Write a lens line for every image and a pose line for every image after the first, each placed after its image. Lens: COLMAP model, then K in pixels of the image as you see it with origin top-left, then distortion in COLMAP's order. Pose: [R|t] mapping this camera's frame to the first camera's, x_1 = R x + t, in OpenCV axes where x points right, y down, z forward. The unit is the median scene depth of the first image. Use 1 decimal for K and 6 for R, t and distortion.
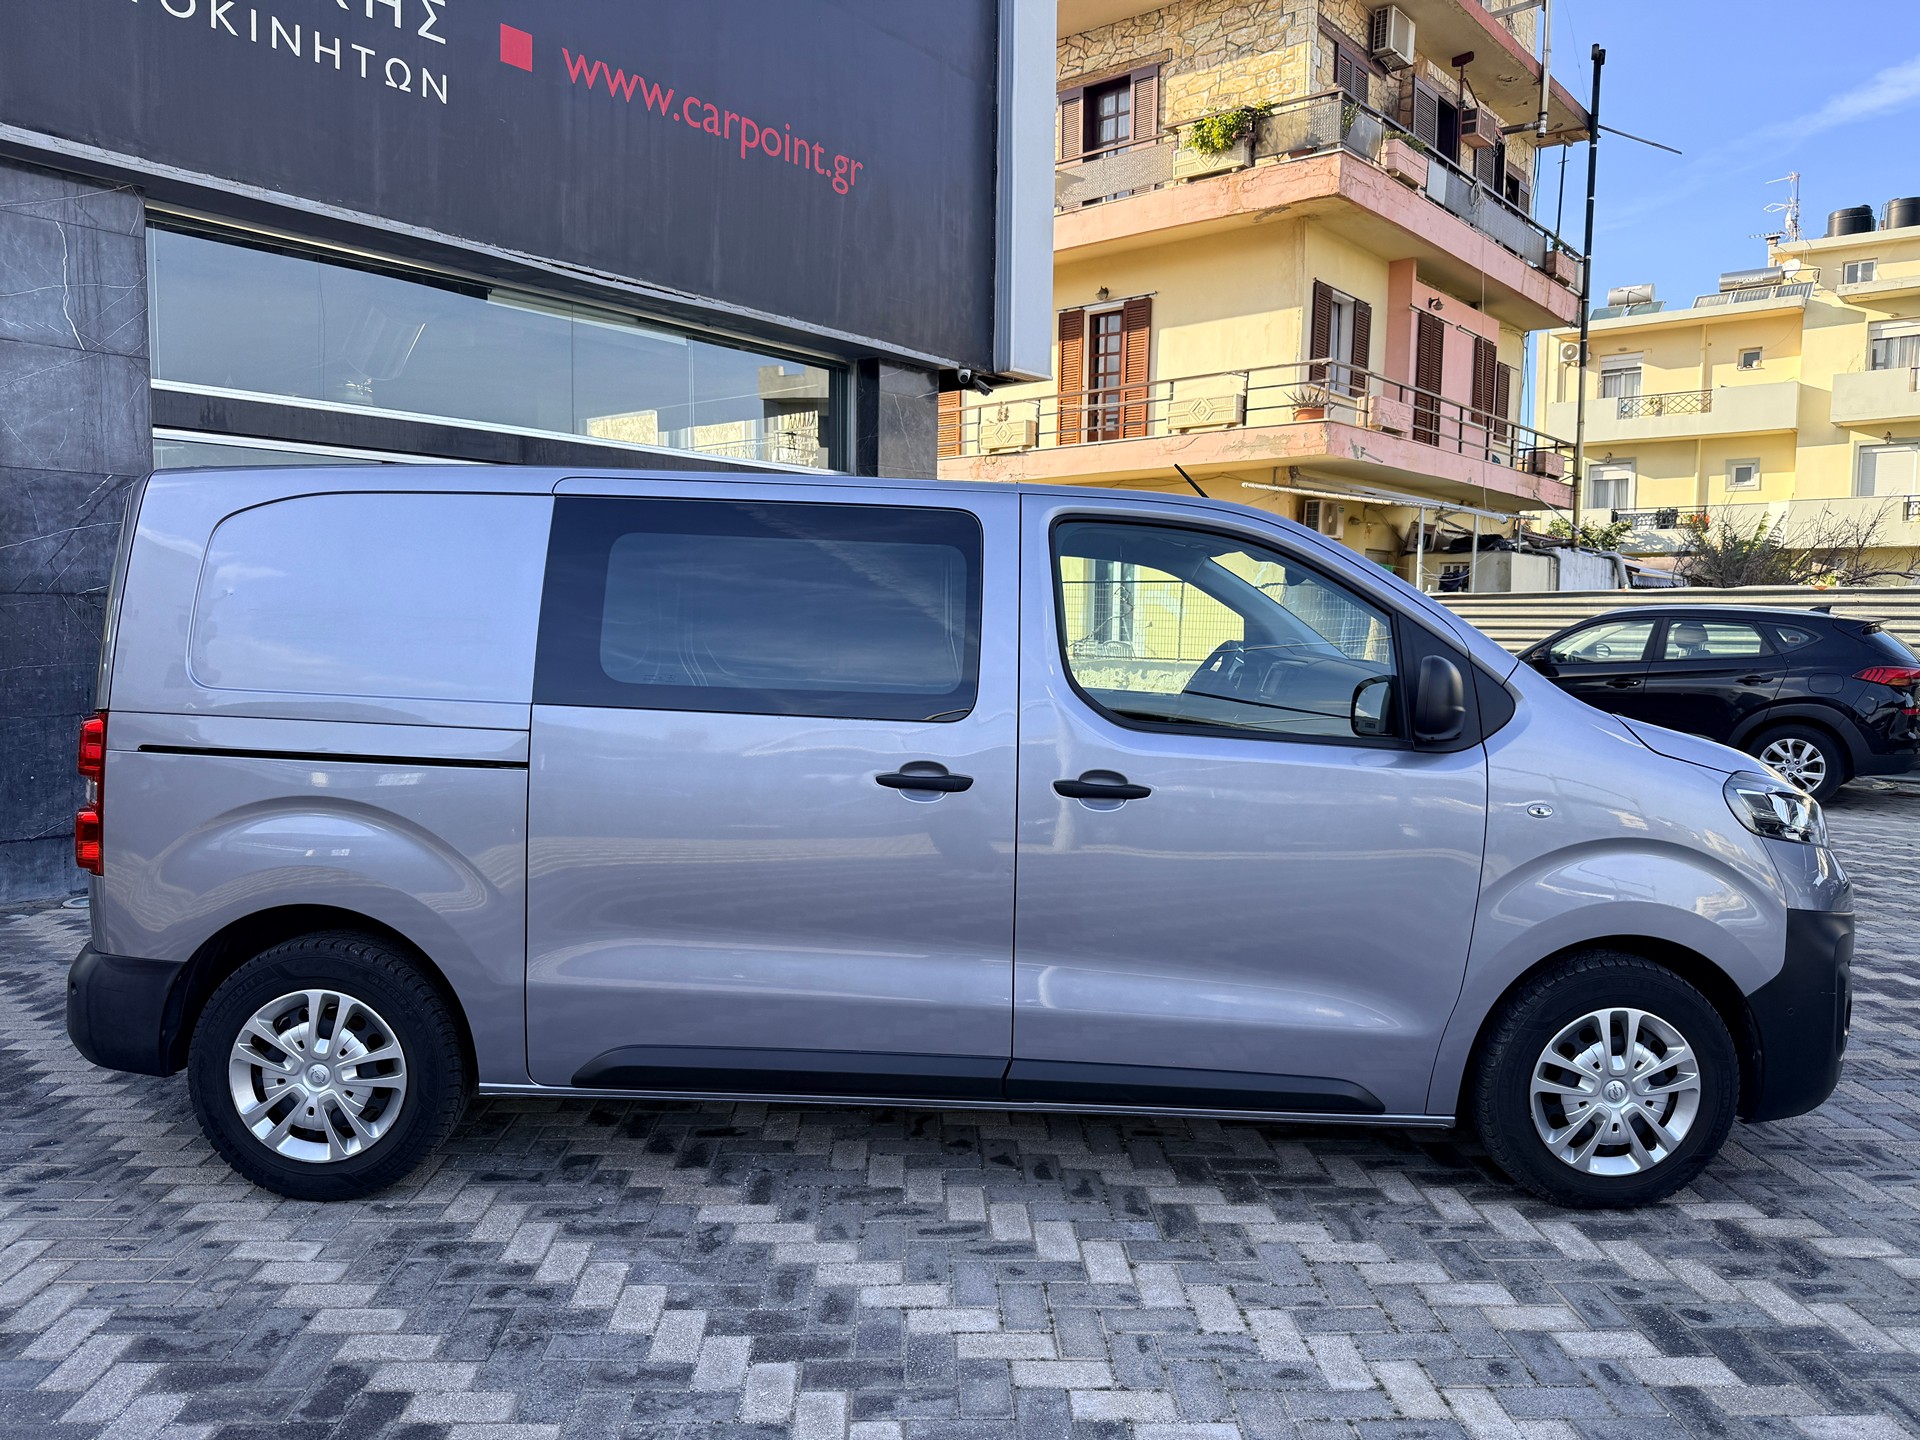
lens RADIAL K [[1365.9, 0, 964.3], [0, 1365.9, 726.4], [0, 0, 1]] dist [0.003607, -0.002916]
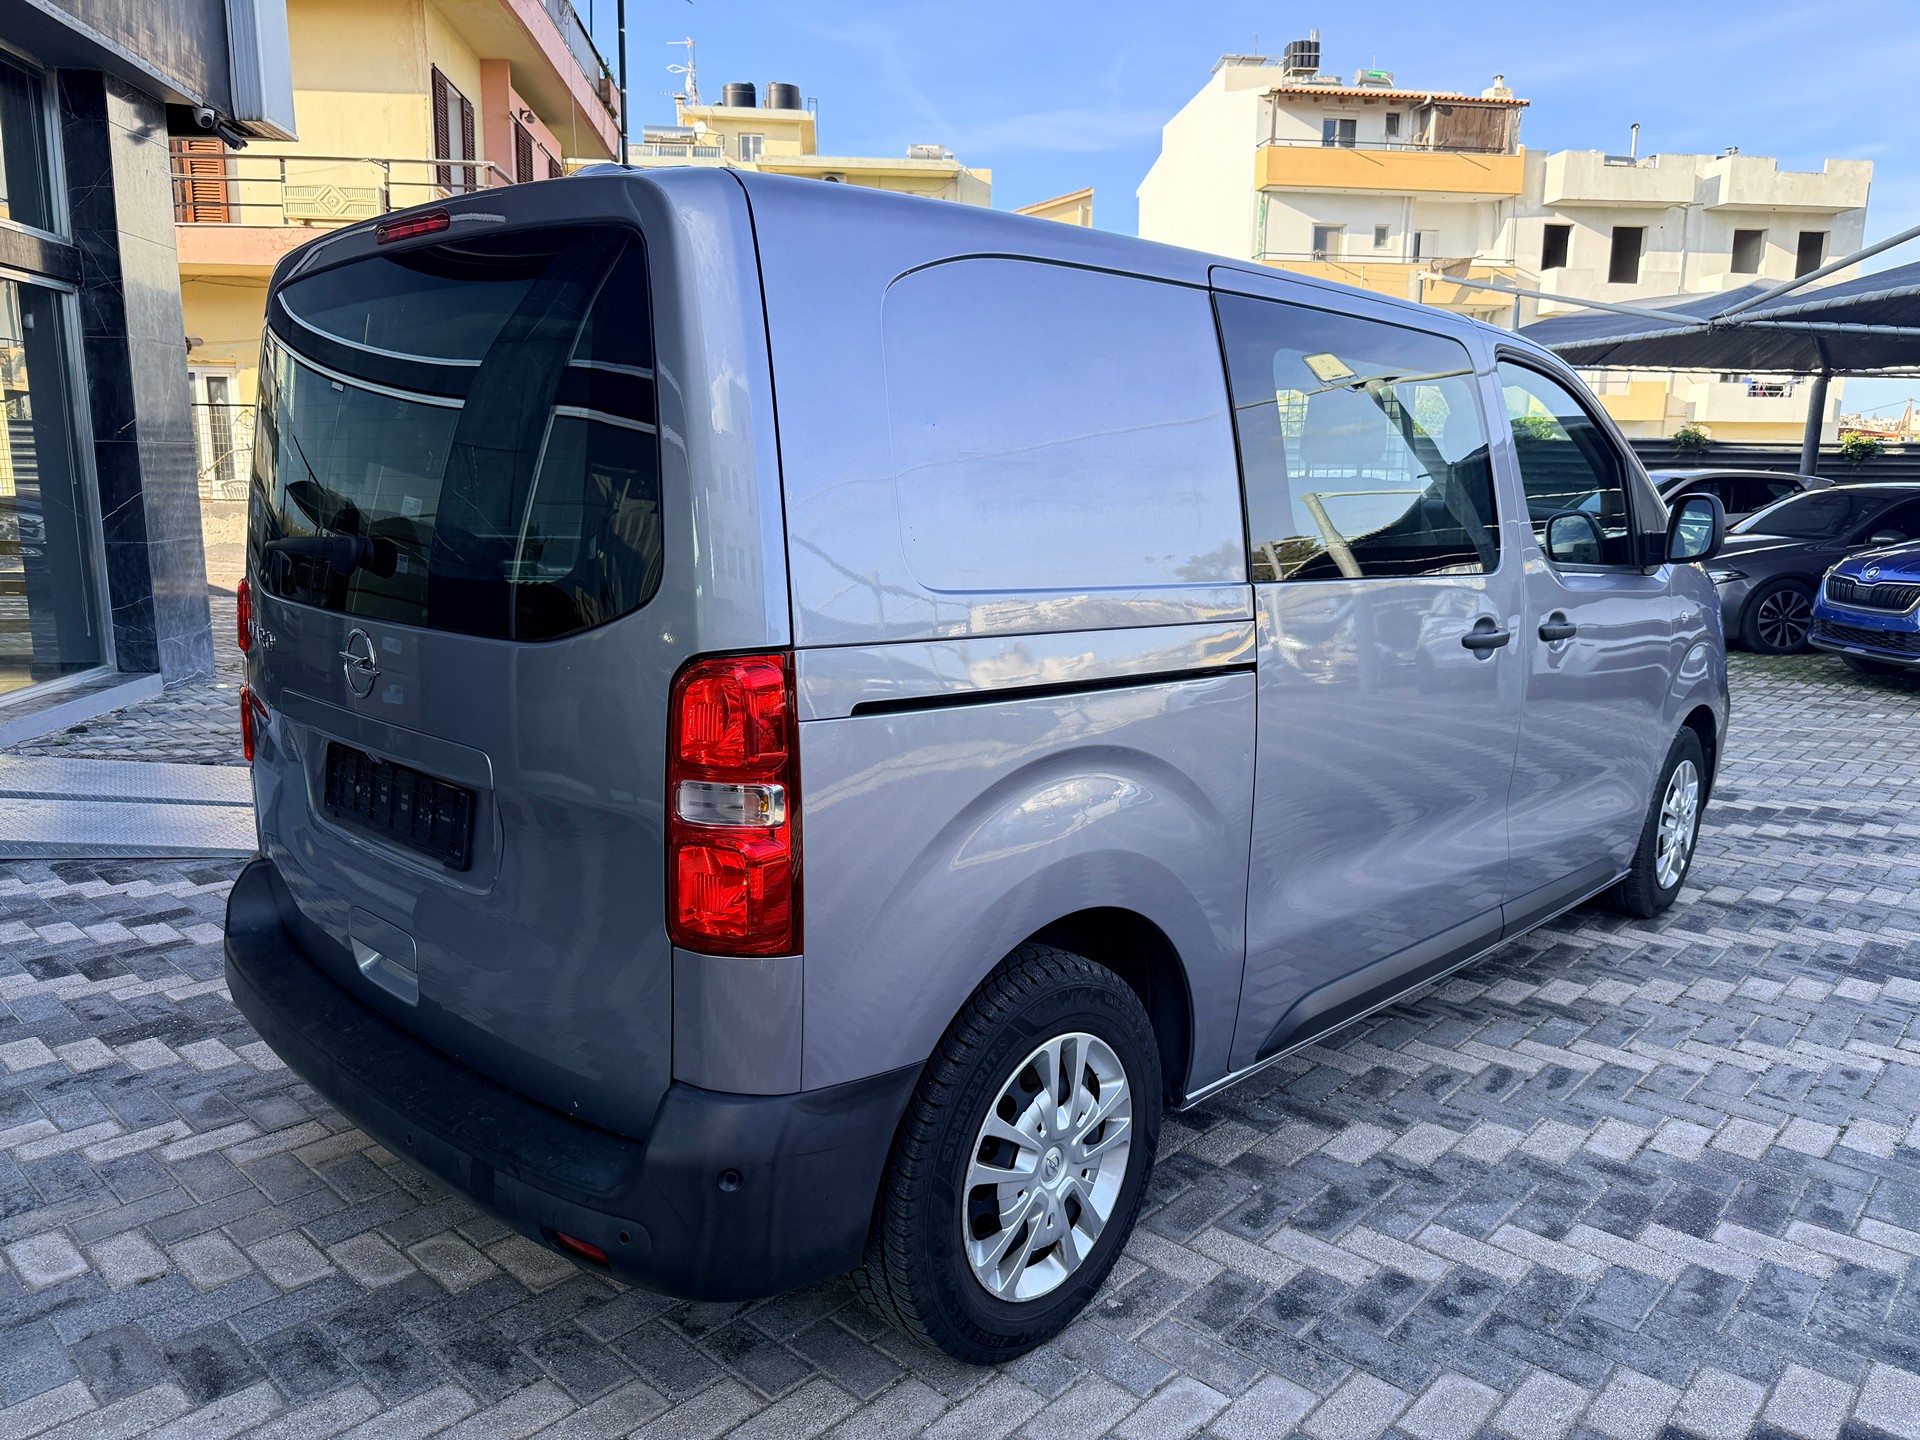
lens RADIAL K [[1363.4, 0, 994.7], [0, 1363.4, 723.4], [0, 0, 1]] dist [0.002767, -0.007035]
pose [[0.695516, -0.135659, 0.705587, -0.480445], [0.052409, 0.988977, 0.138484, -0.025691], [-0.716596, -0.059339, 0.694960, 0.296535]]
